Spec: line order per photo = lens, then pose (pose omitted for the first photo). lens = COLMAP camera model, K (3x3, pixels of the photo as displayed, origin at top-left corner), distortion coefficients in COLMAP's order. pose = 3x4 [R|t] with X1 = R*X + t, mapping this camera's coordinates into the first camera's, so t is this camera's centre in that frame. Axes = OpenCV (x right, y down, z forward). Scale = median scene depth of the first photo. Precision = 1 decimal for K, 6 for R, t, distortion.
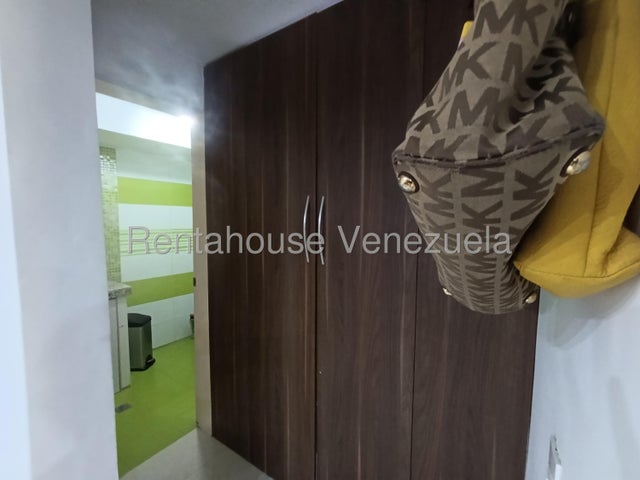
lens RADIAL K [[293.9, 0, 321.3], [0, 293.9, 240.7], [0, 0, 1]] dist [-0.003455, 0.004840]
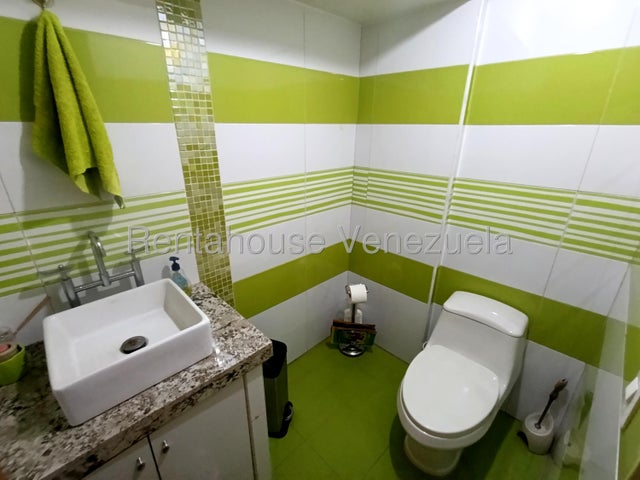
lens RADIAL K [[293.9, 0, 317.8], [0, 293.9, 241.3], [0, 0, 1]] dist [-0.003455, 0.004840]
pose [[0.977165, 0.077800, -0.197728, -0.440904], [-0.016154, 0.955065, 0.295957, -0.090378], [0.211869, -0.286005, 0.934512, 0.573942]]
